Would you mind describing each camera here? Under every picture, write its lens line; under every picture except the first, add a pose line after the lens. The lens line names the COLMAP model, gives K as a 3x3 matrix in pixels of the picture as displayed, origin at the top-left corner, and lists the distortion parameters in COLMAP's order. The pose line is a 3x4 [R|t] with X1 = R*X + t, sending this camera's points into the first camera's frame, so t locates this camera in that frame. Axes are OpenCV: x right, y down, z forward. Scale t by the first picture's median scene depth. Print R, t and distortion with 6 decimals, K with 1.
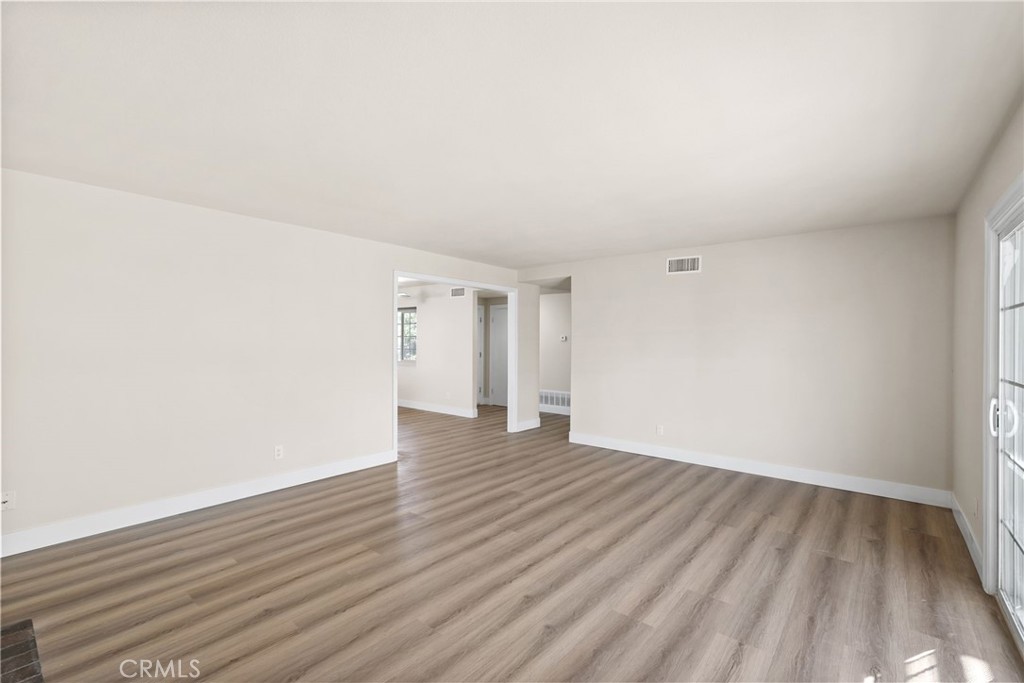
lens RADIAL K [[454.2, 0, 512.2], [0, 454.2, 341.7], [0, 0, 1]] dist [-0.000071, 0.000031]
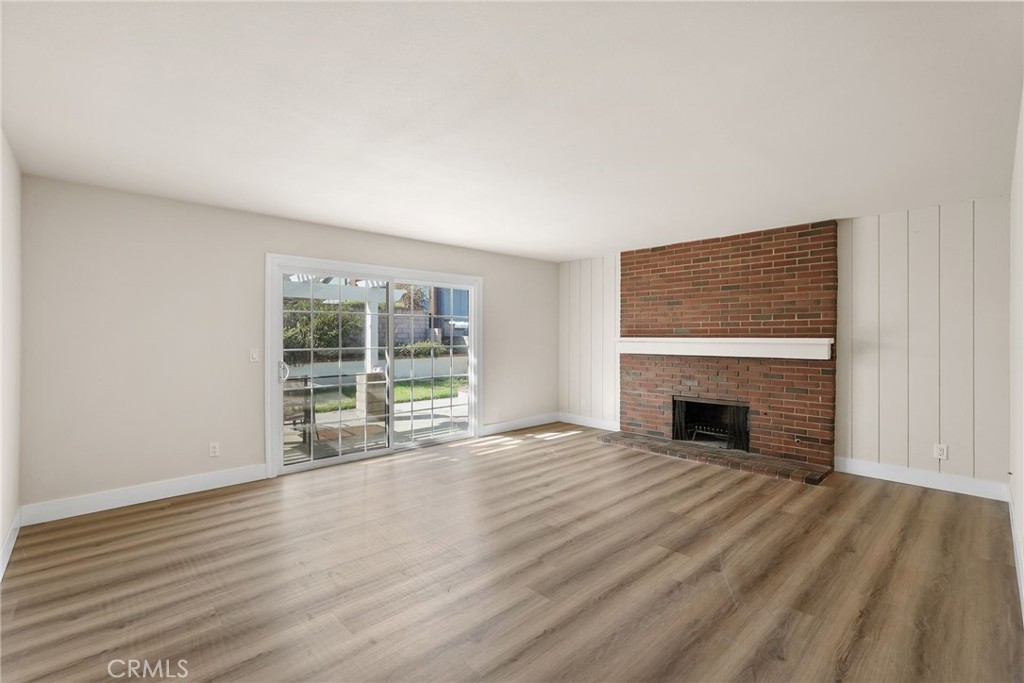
lens RADIAL K [[454.2, 0, 511.8], [0, 454.2, 339.3], [0, 0, 1]] dist [-0.000071, 0.000031]
pose [[-0.992061, -0.004470, 0.125680, -0.035885], [-0.004073, 0.999986, 0.003420, 0.023037], [-0.125693, 0.002881, -0.992065, 2.231643]]
